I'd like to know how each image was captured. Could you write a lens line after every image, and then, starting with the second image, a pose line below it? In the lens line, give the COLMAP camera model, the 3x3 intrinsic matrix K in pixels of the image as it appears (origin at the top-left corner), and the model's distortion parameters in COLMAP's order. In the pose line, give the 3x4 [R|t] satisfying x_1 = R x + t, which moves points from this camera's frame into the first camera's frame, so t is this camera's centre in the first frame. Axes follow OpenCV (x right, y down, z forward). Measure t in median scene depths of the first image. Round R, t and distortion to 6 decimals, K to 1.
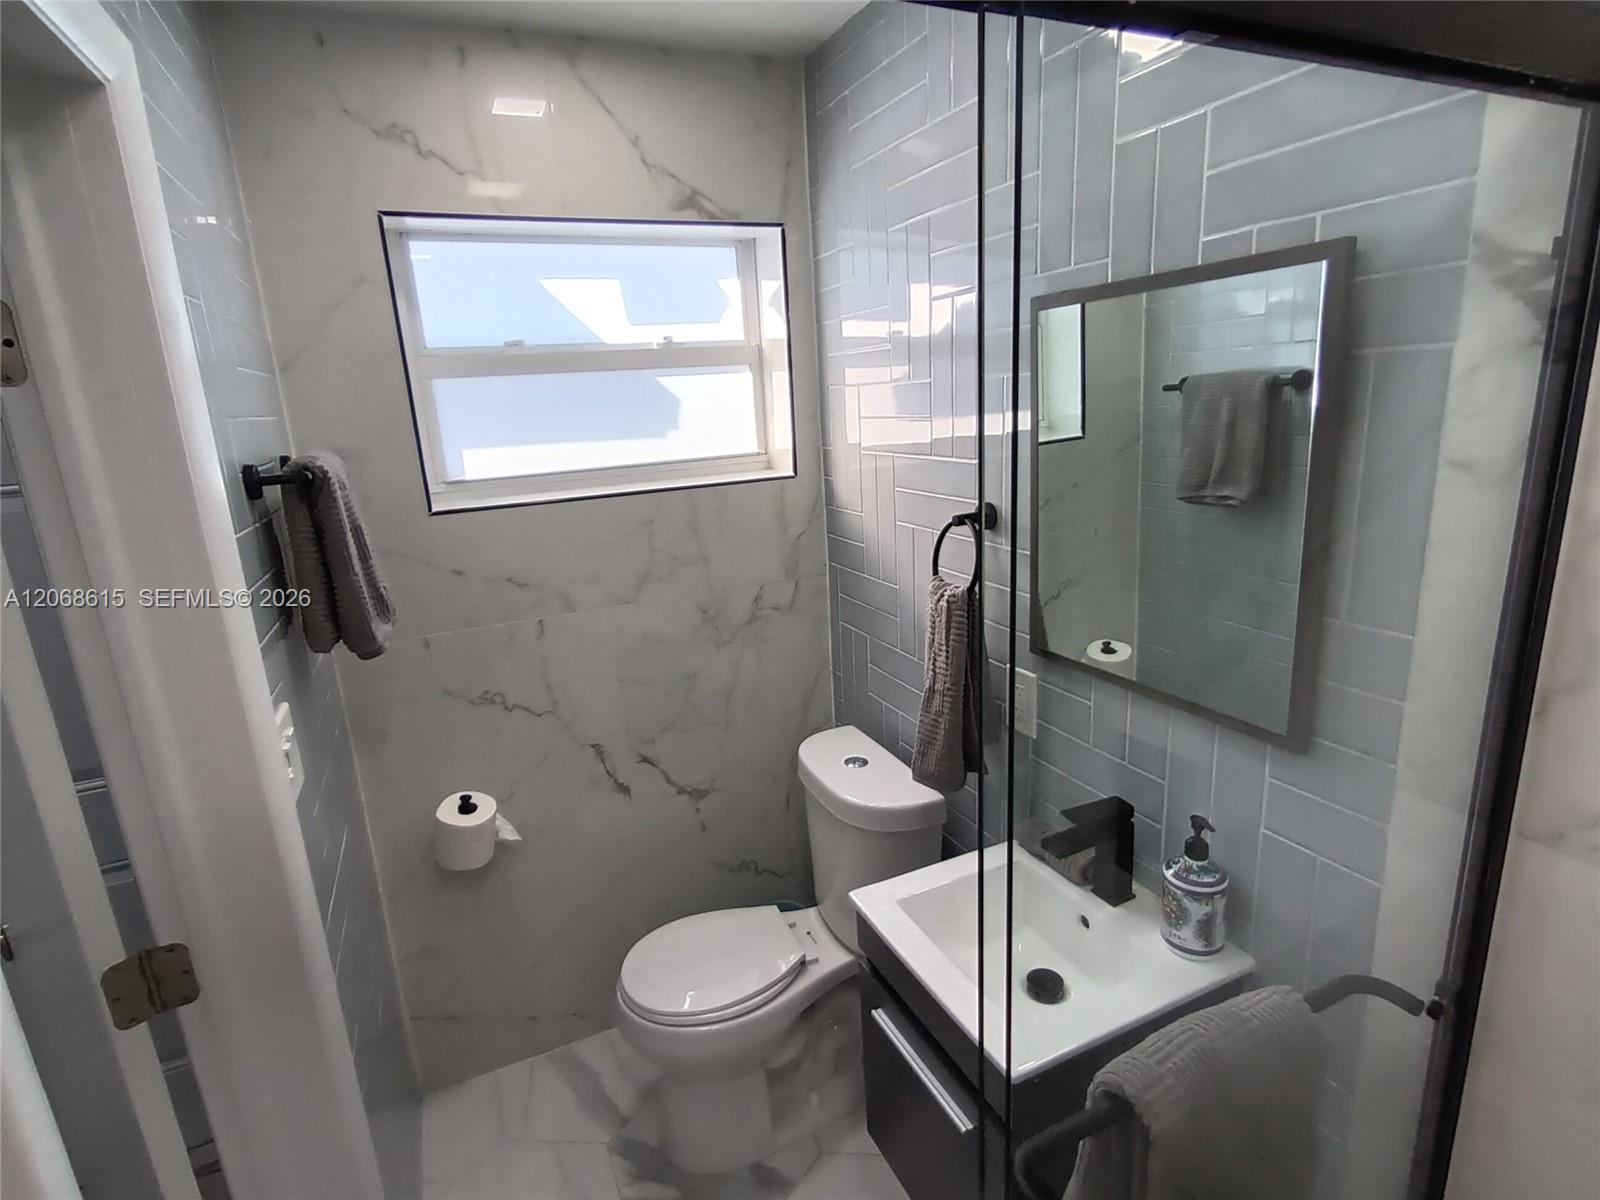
lens RADIAL K [[810.3, 0, 793.1], [0, 810.3, 601.2], [0, 0, 1]] dist [0.002197, -0.004894]
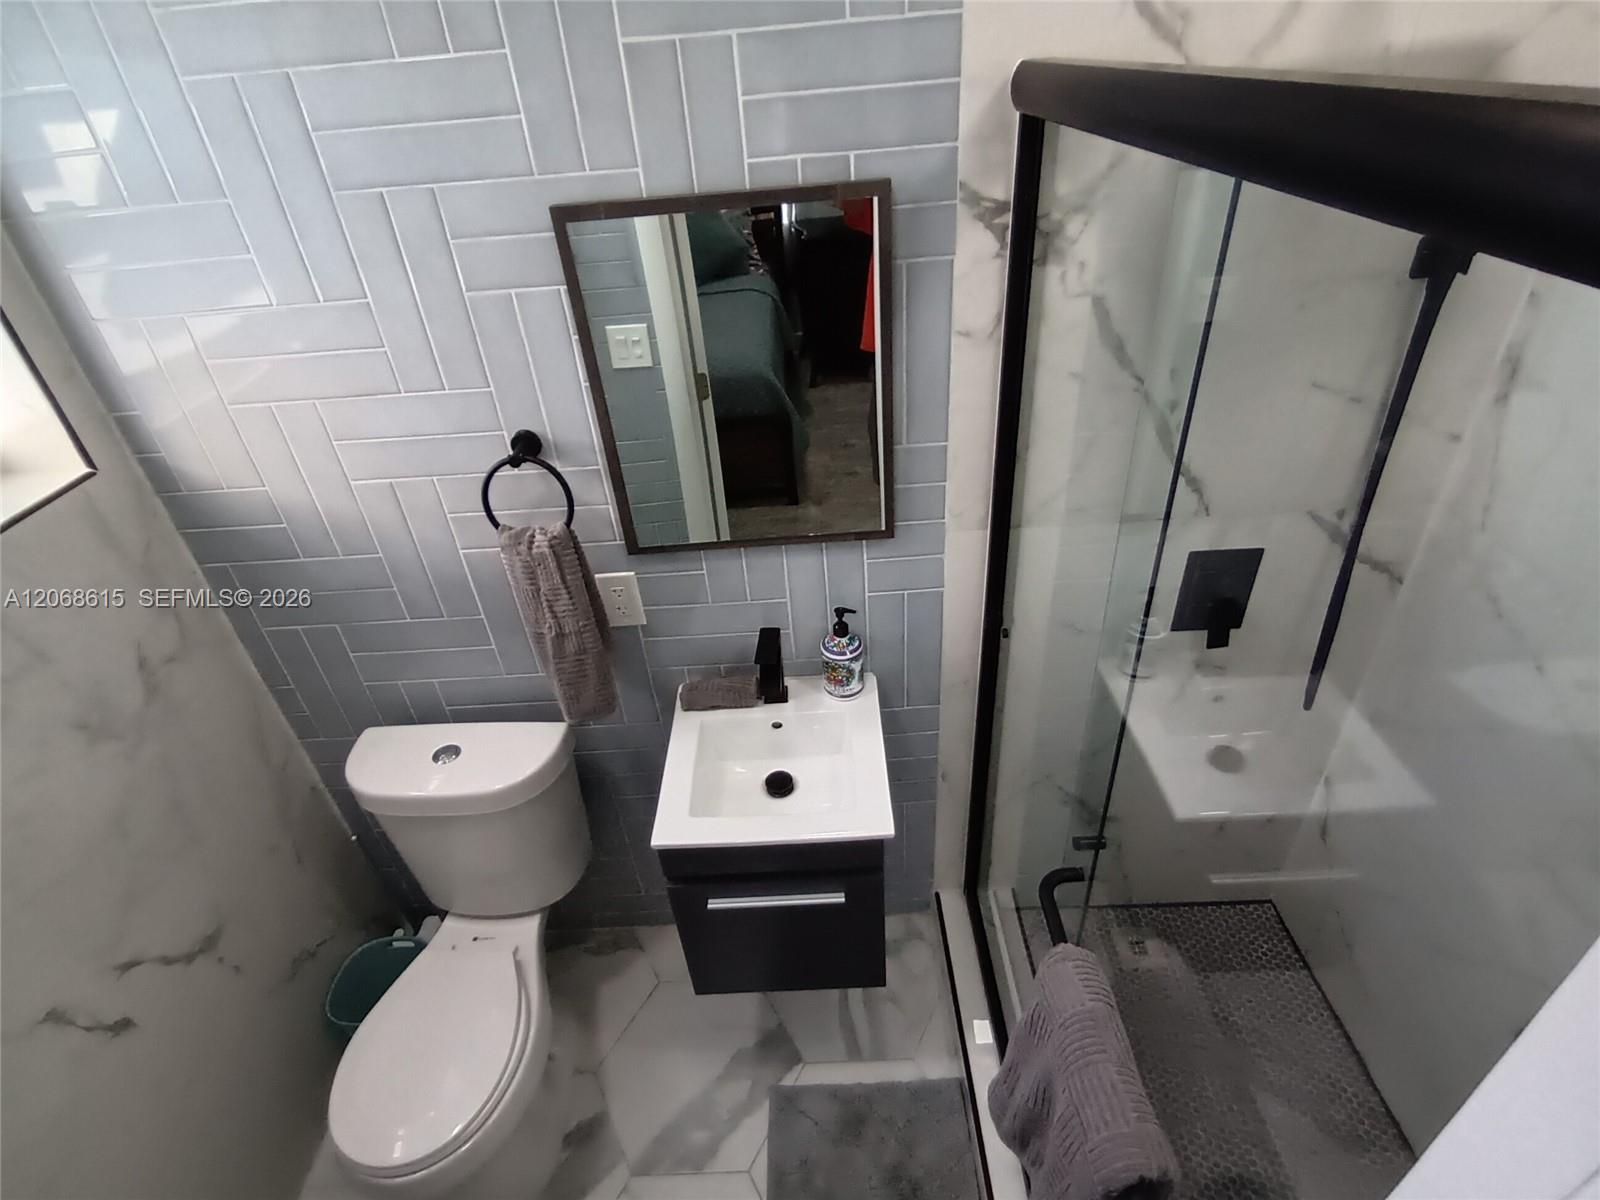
lens RADIAL K [[810.3, 0, 795.4], [0, 810.3, 595.6], [0, 0, 1]] dist [0.002197, -0.004894]
pose [[0.413072, -0.486358, 0.769953, -0.579798], [0.270178, 0.872837, 0.406399, -0.333334], [-0.869699, 0.040152, 0.491947, 0.382914]]
